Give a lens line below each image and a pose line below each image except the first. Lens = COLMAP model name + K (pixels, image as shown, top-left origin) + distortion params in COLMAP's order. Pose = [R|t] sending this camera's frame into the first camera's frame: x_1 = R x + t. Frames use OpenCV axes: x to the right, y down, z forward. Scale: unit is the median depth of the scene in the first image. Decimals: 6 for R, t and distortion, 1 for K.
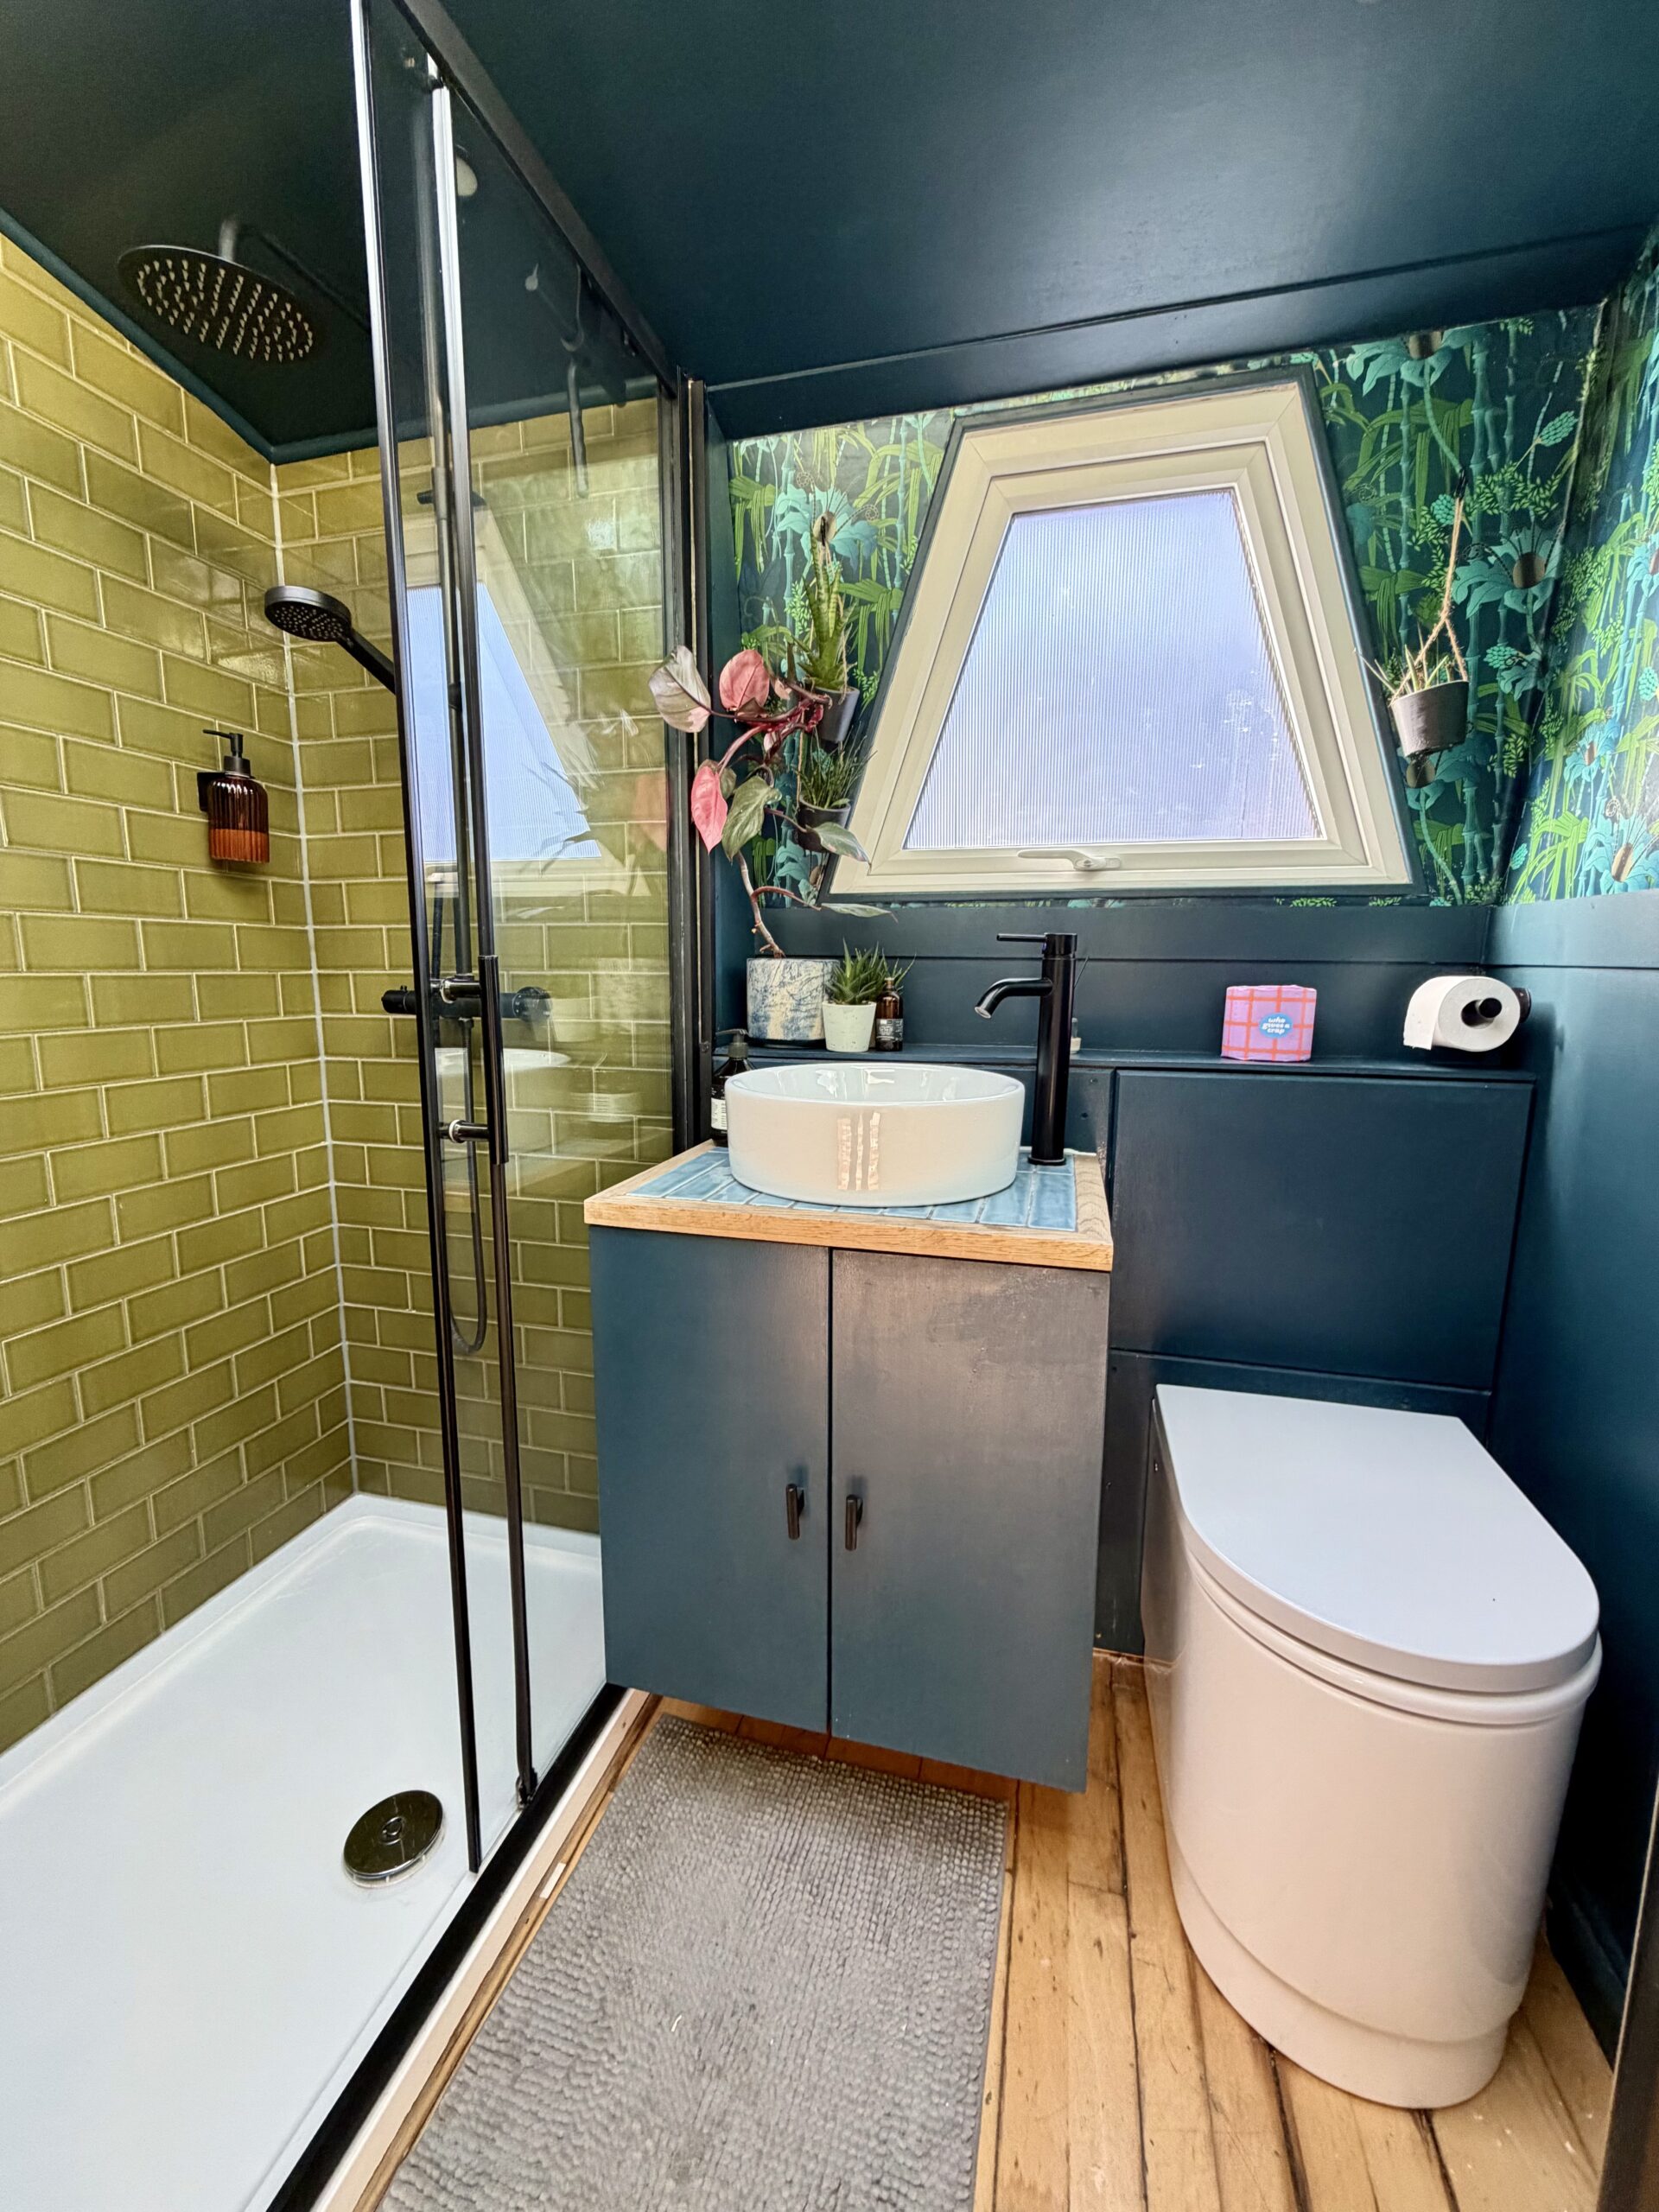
lens RADIAL K [[875.8, 0, 824.1], [0, 875.8, 1093.6], [0, 0, 1]] dist [0.000136, -0.000391]
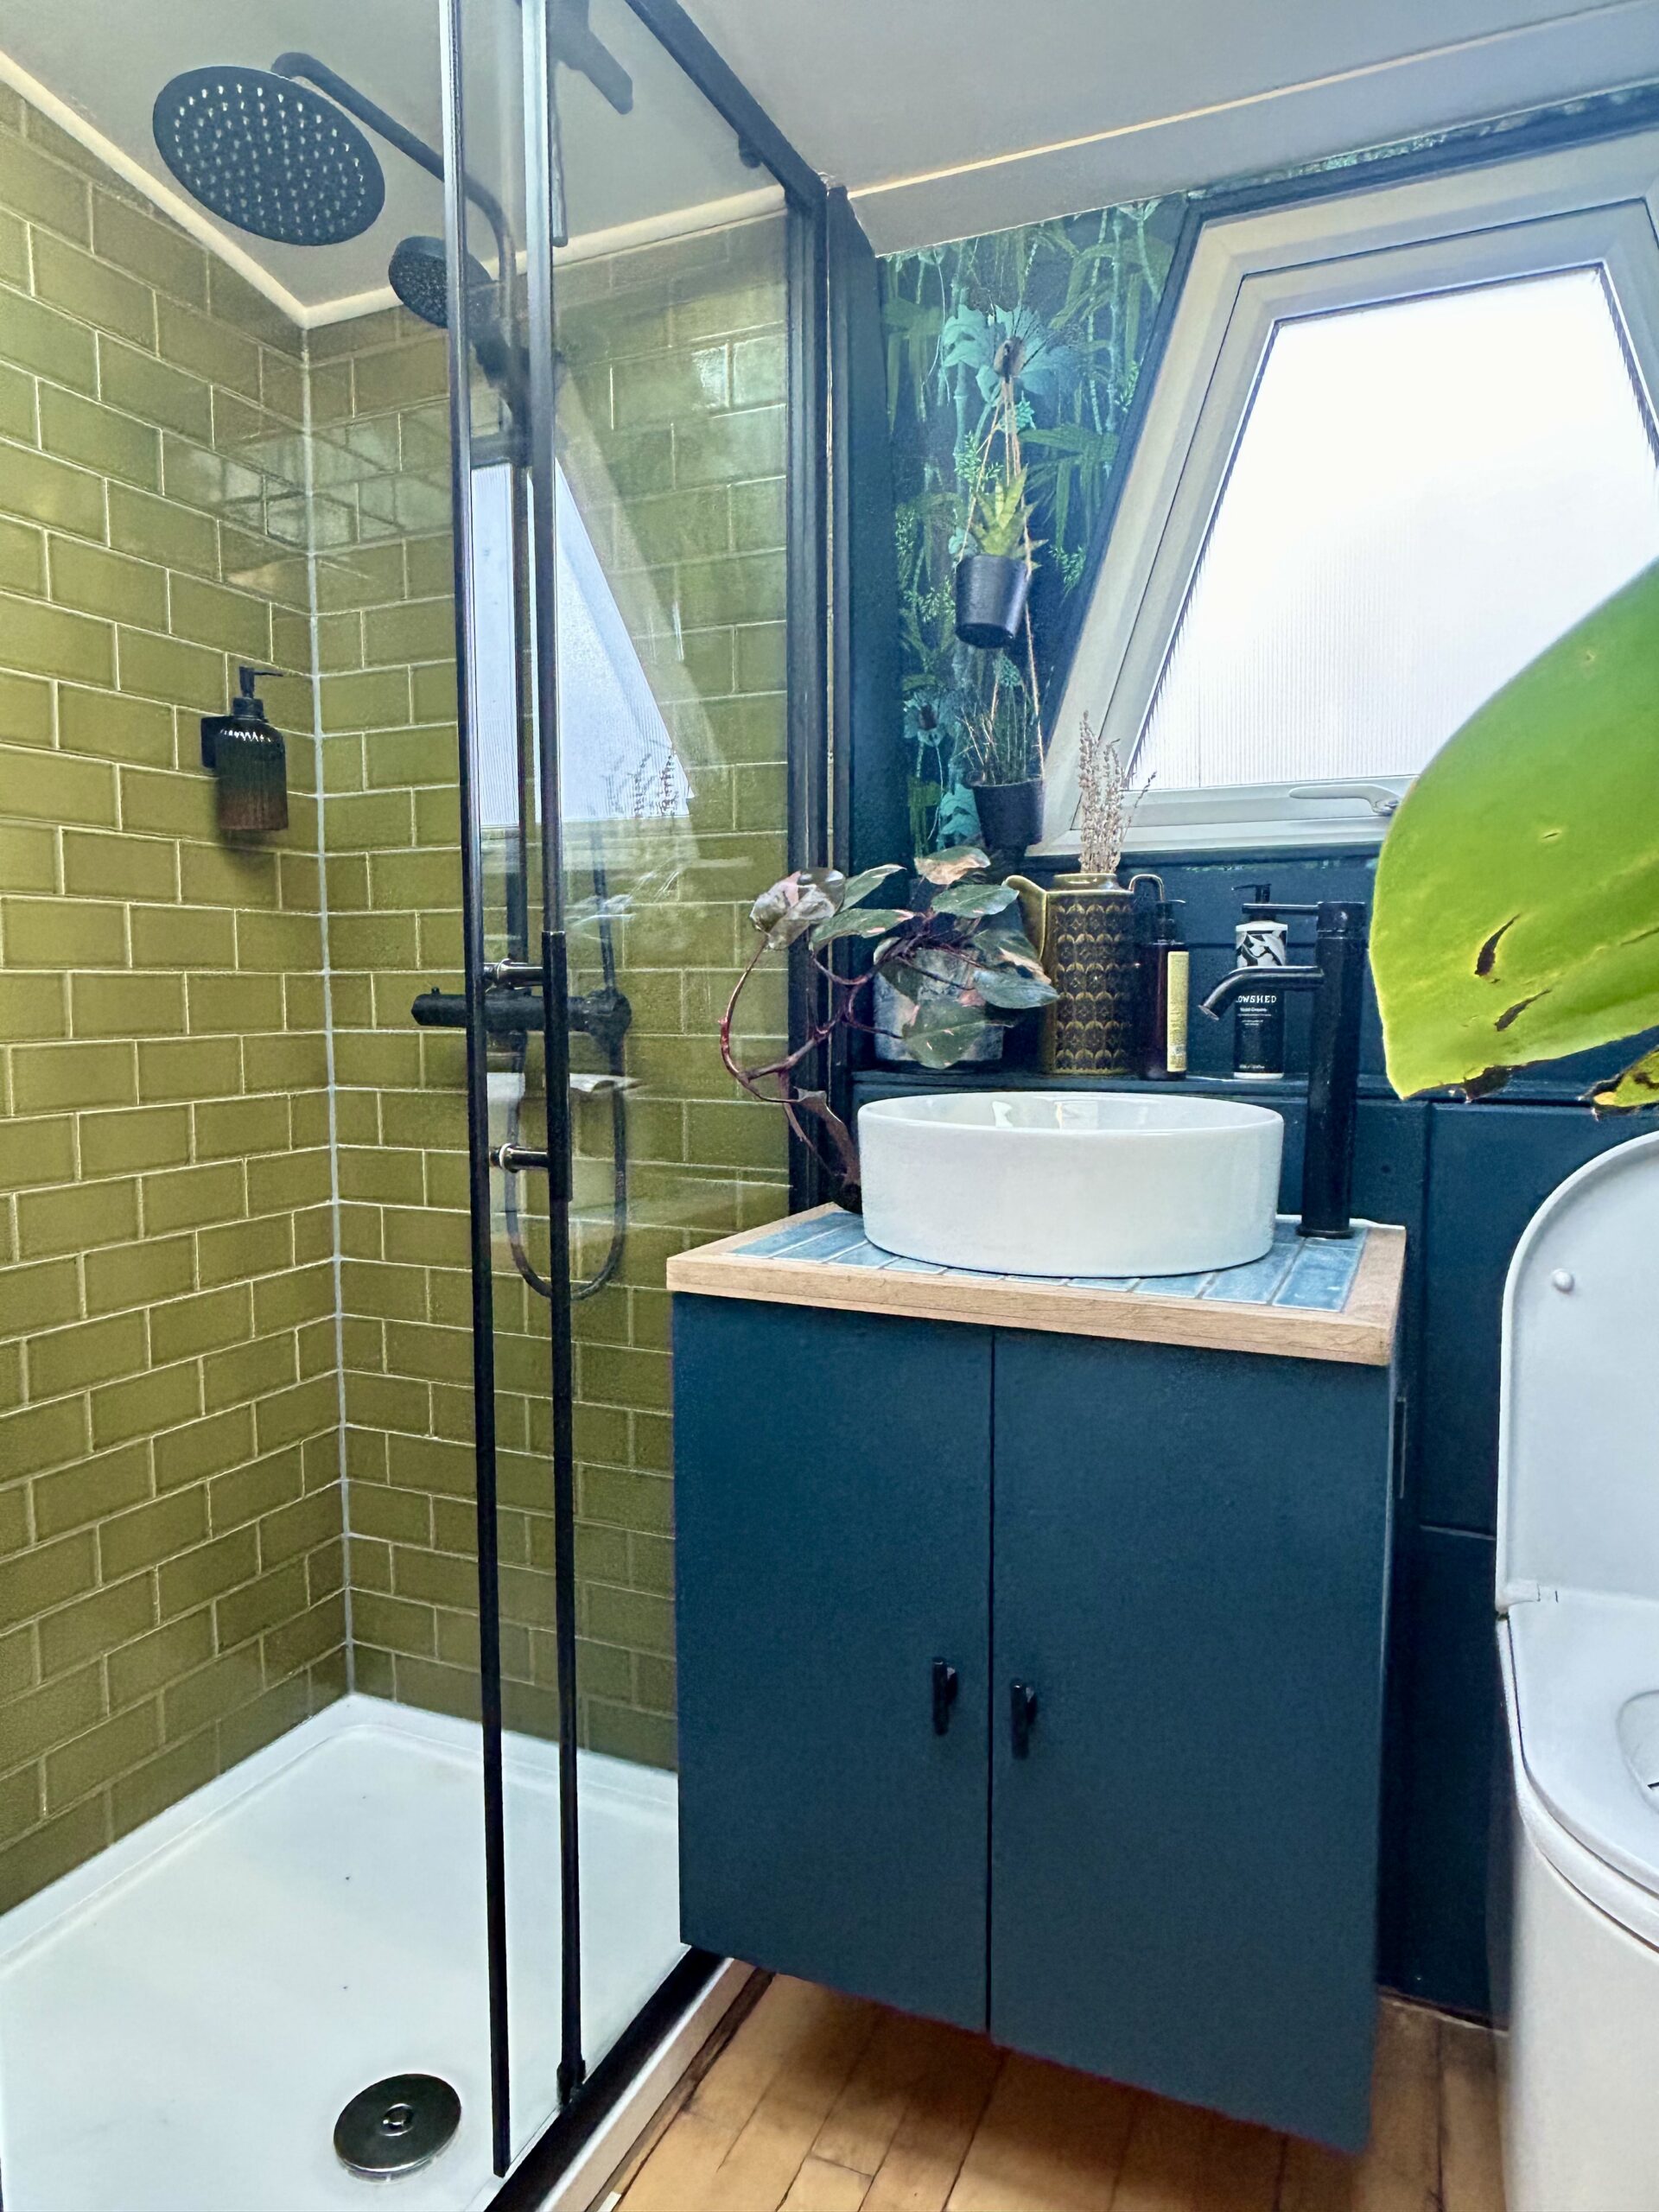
lens RADIAL K [[1359.2, 0, 836.4], [0, 1359.2, 1100.6], [0, 0, 1]] dist [-0.004670, -0.002137]
pose [[0.988928, 0.007628, -0.148197, 0.030372], [-0.016218, 0.998251, -0.056842, 0.036313], [0.147504, 0.058616, 0.987323, -0.098880]]
